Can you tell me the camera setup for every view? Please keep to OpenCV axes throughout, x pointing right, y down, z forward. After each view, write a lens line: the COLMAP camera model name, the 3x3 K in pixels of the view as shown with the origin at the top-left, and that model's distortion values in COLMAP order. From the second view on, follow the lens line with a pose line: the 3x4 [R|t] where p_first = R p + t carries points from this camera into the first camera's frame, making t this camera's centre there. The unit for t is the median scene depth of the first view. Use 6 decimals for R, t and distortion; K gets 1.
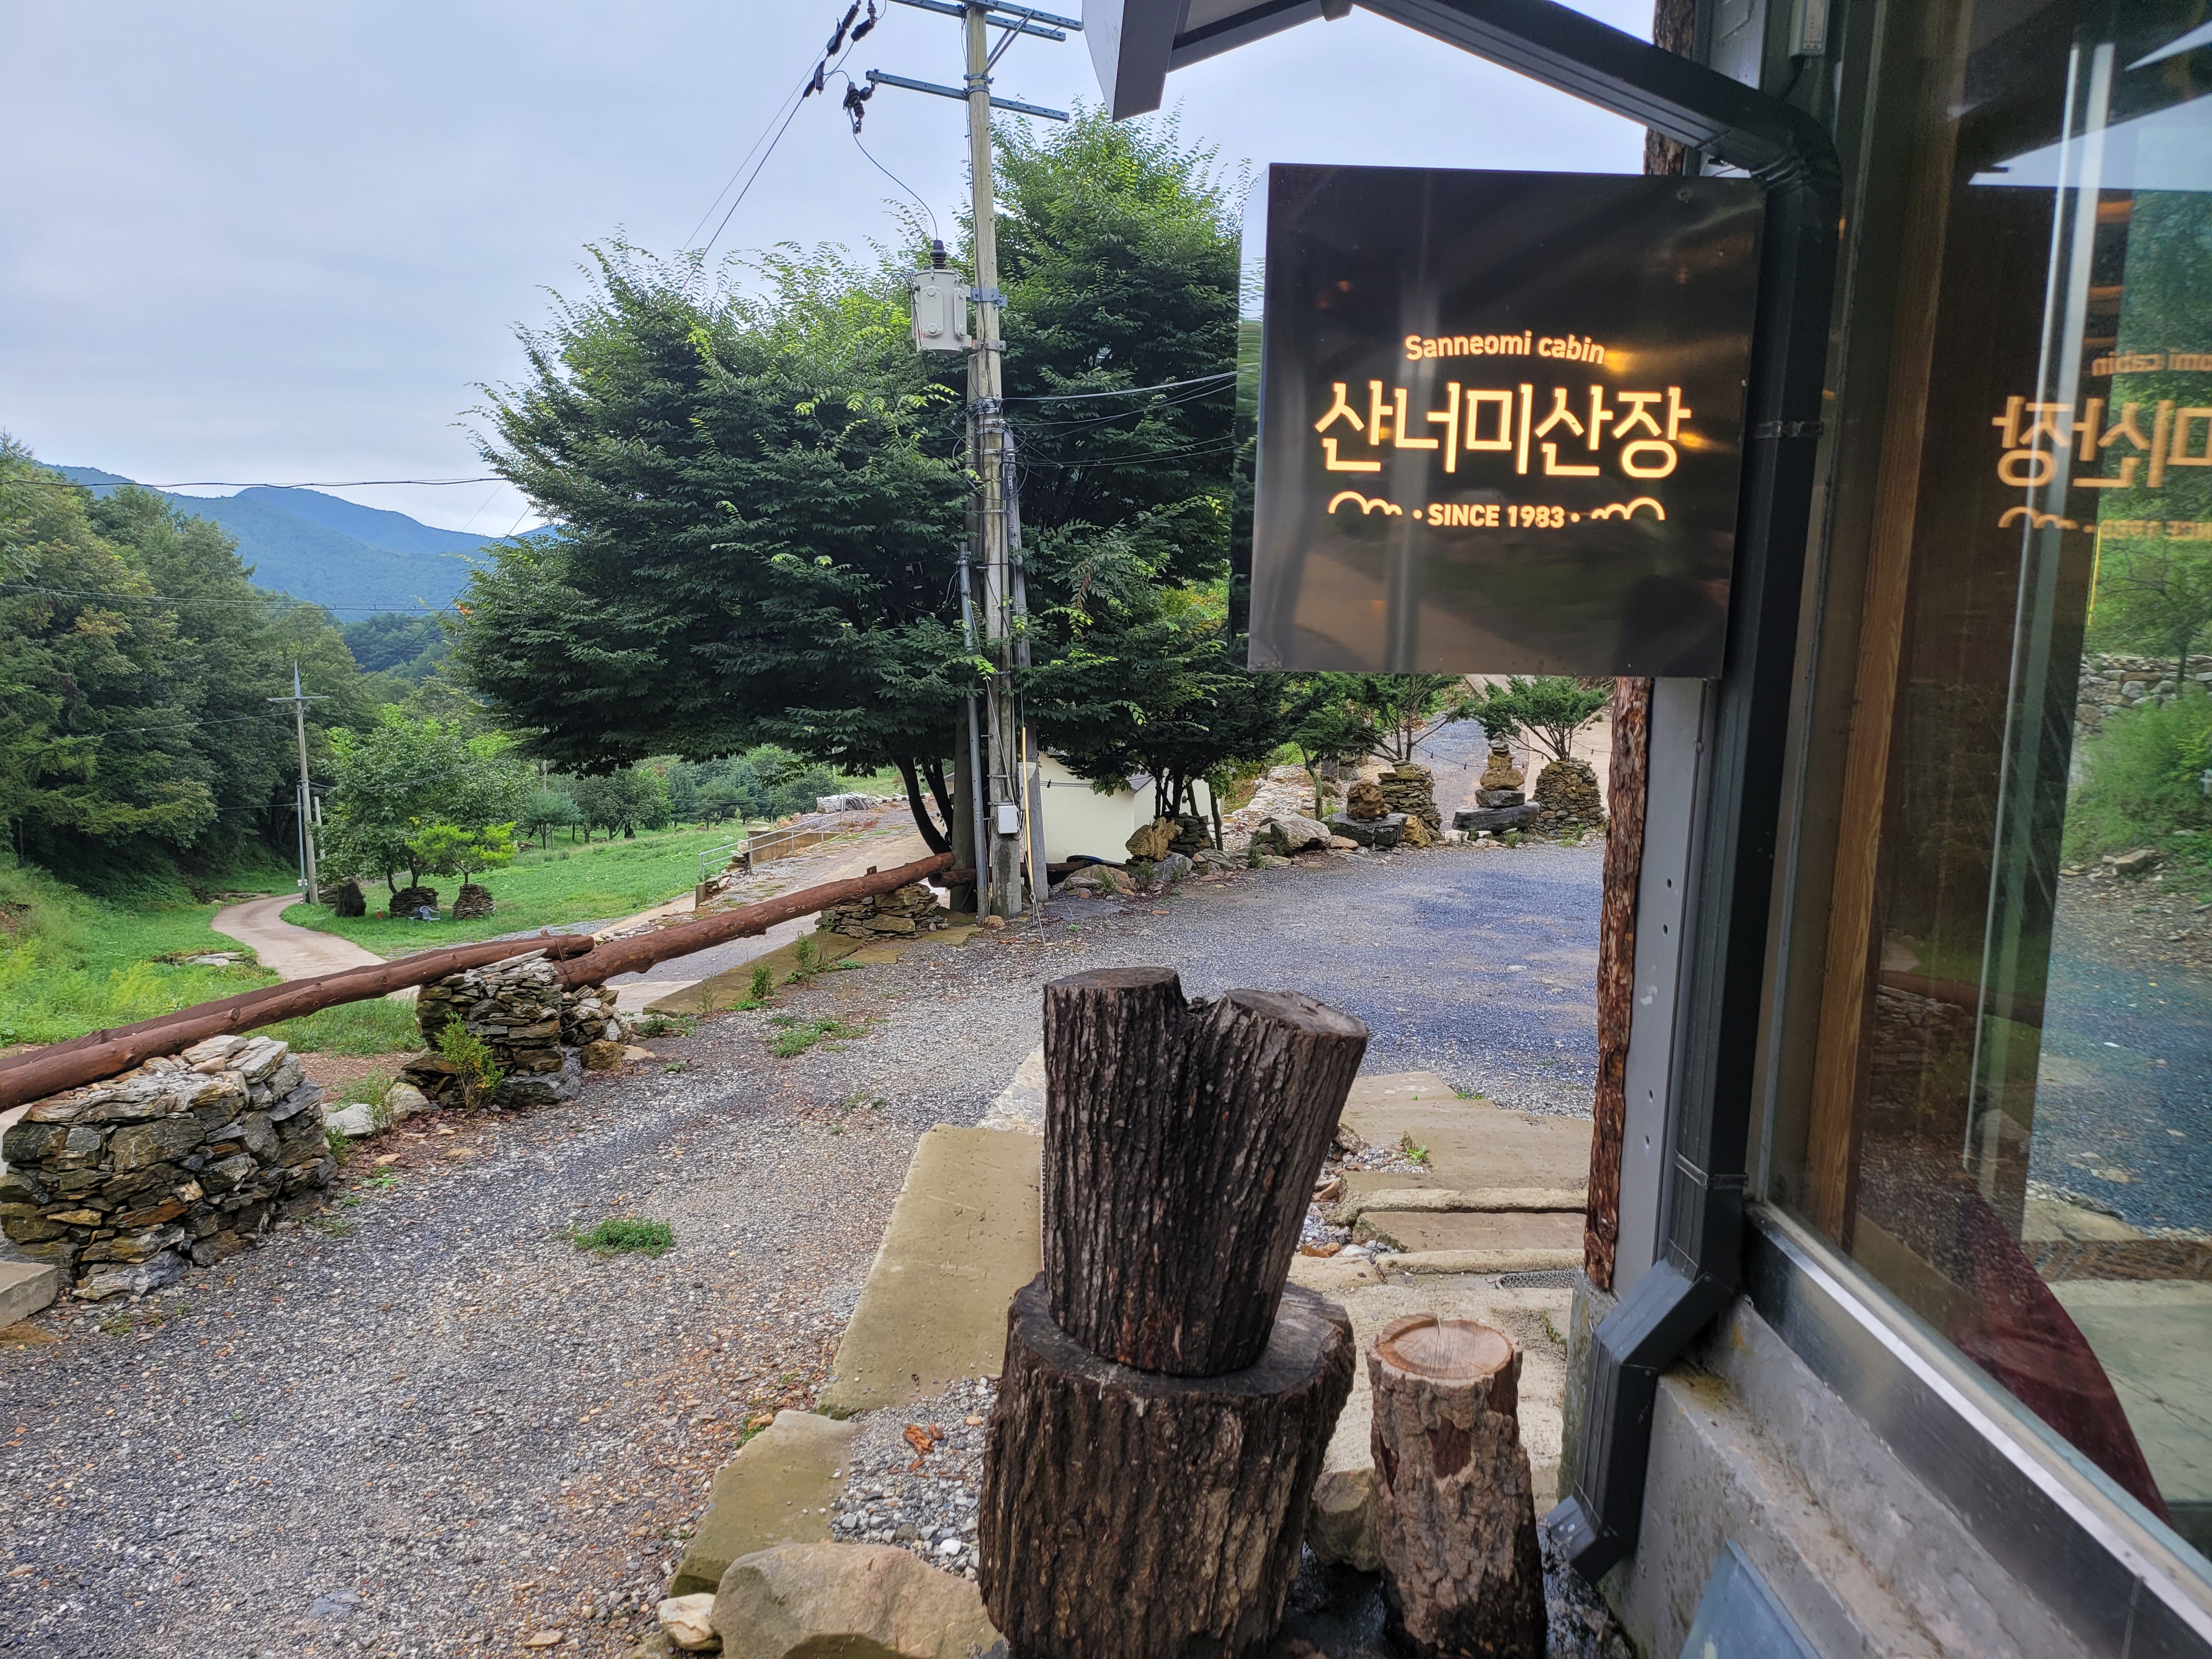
lens RADIAL K [[1551.4, 0, 1116.9], [0, 1551.4, 837.8], [0, 0, 1]] dist [0.066037, -0.046289]
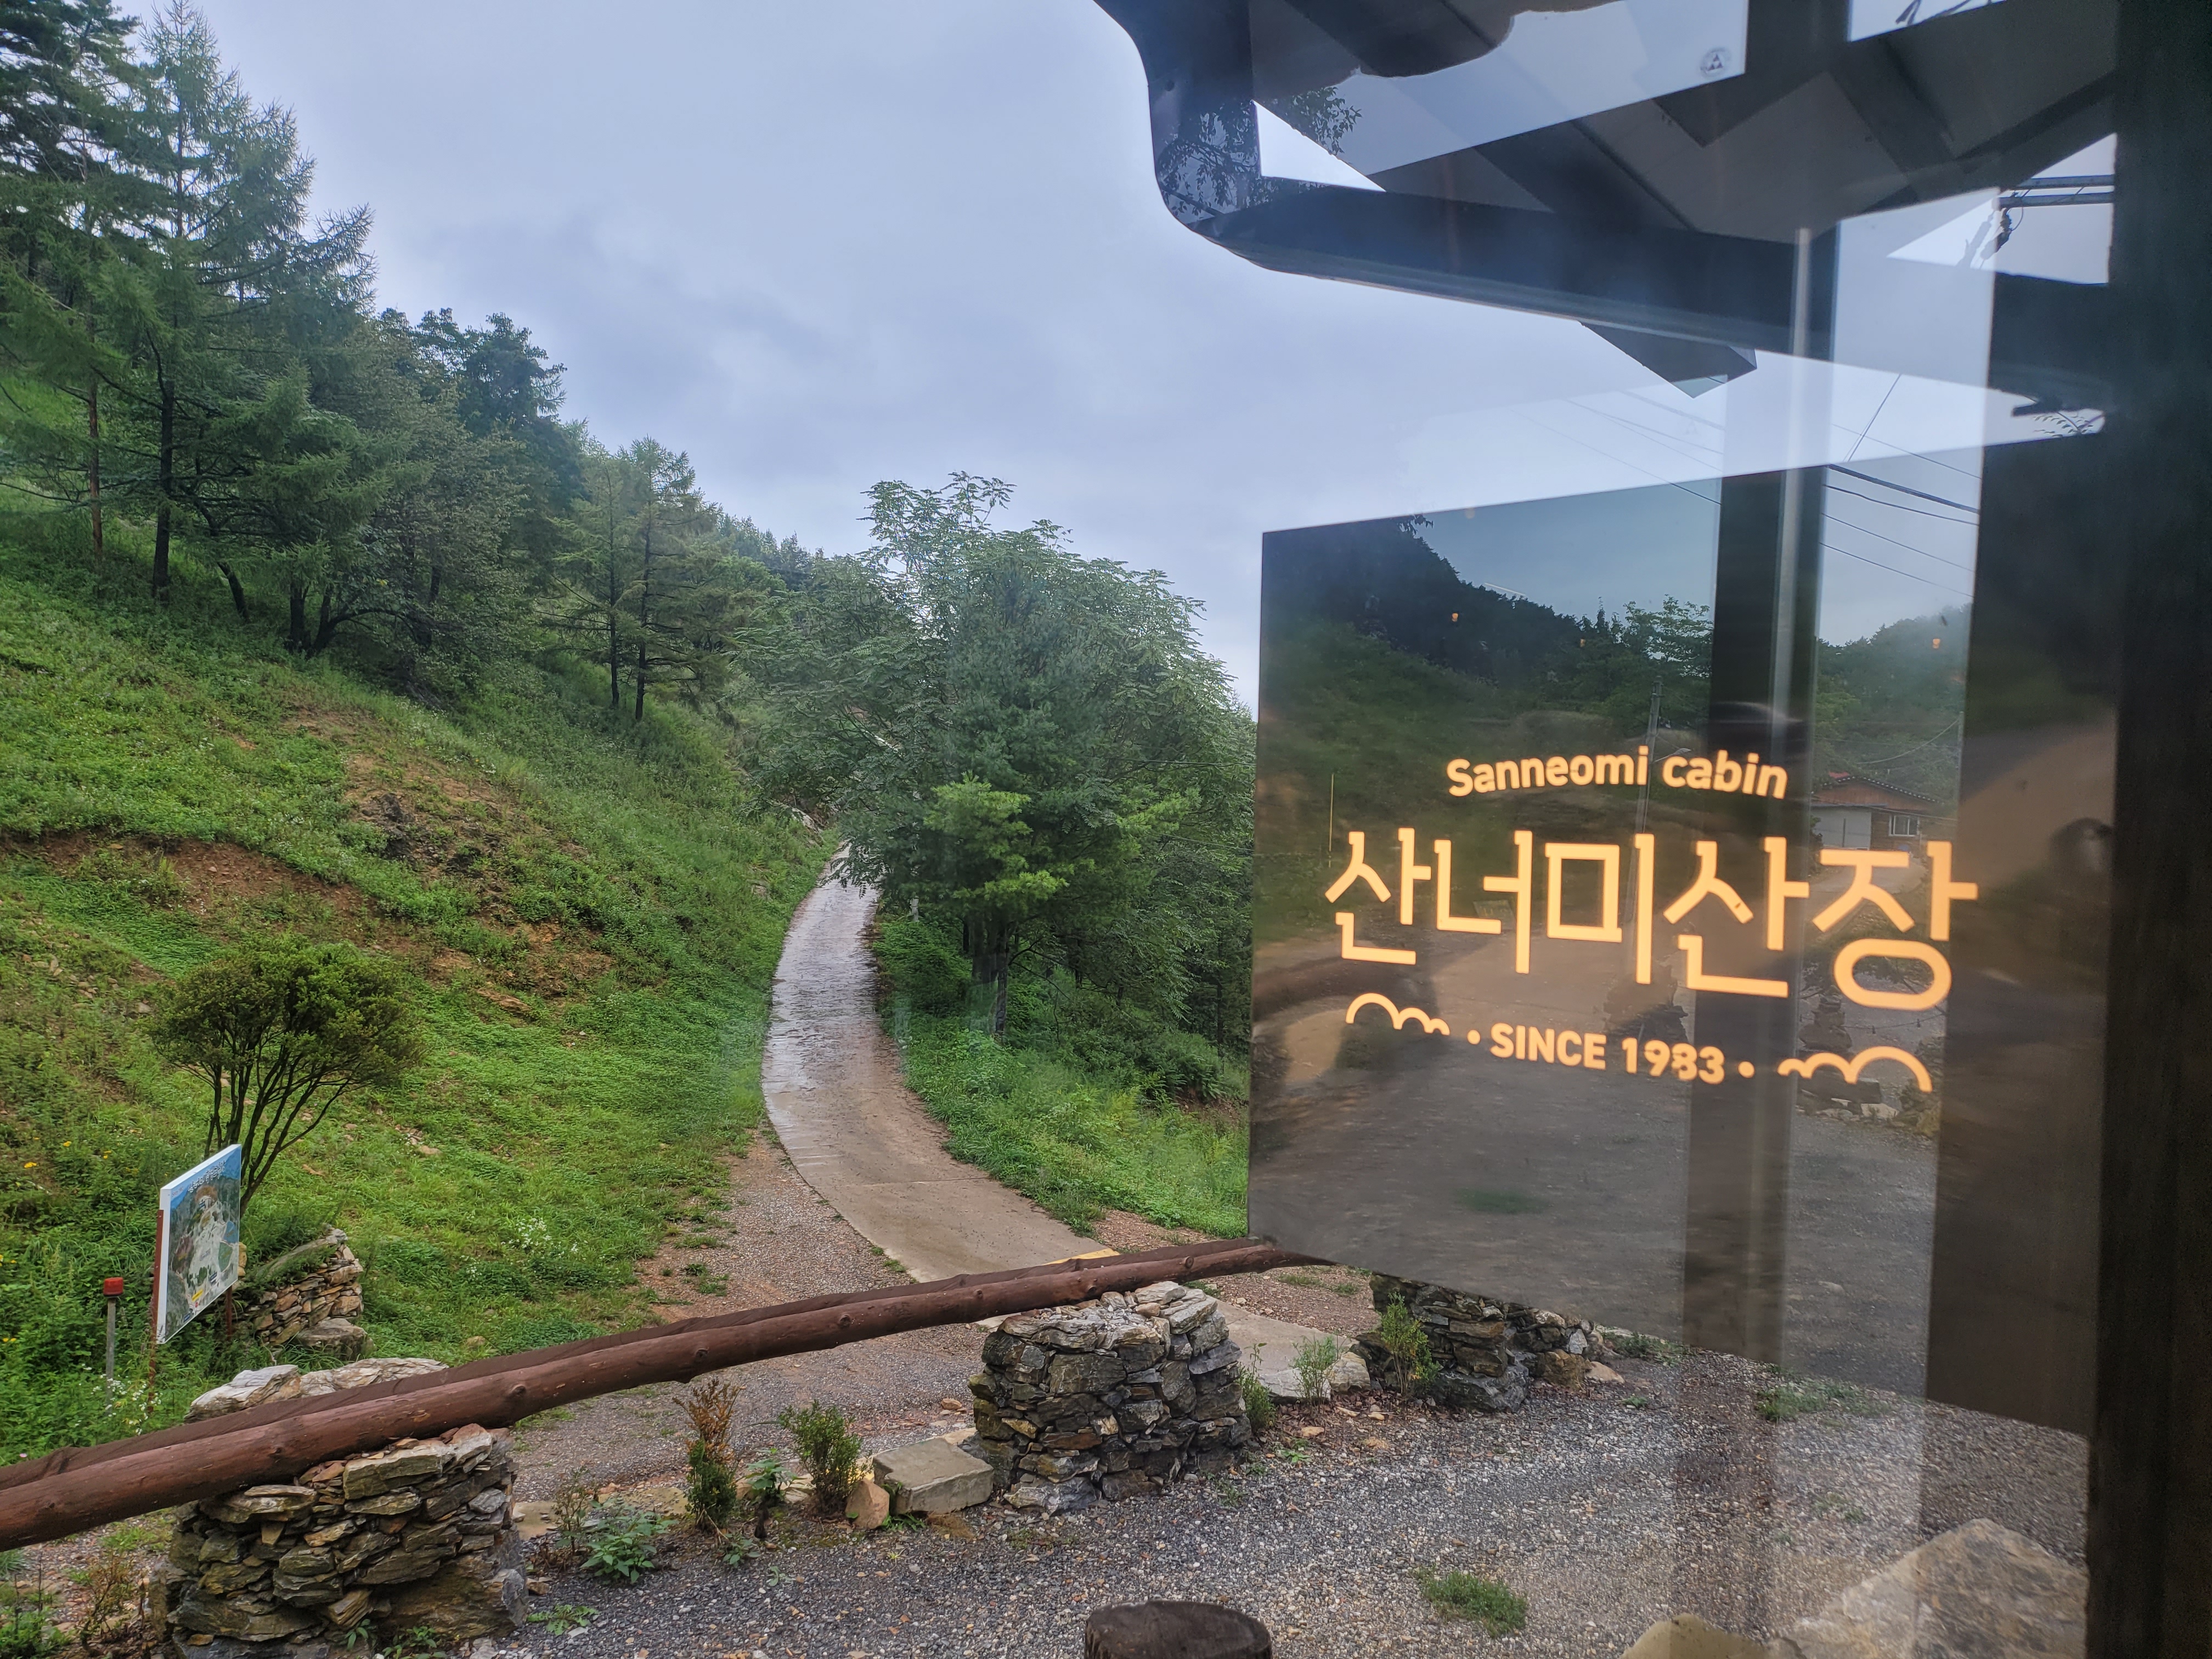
lens RADIAL K [[1551.4, 0, 1116.9], [0, 1551.4, 837.8], [0, 0, 1]] dist [0.066037, -0.046289]
pose [[0.749922, 0.005414, -0.661505, 0.147151], [-0.108985, 0.987314, -0.115471, -0.059374], [0.652487, 0.158688, 0.740998, 0.132138]]
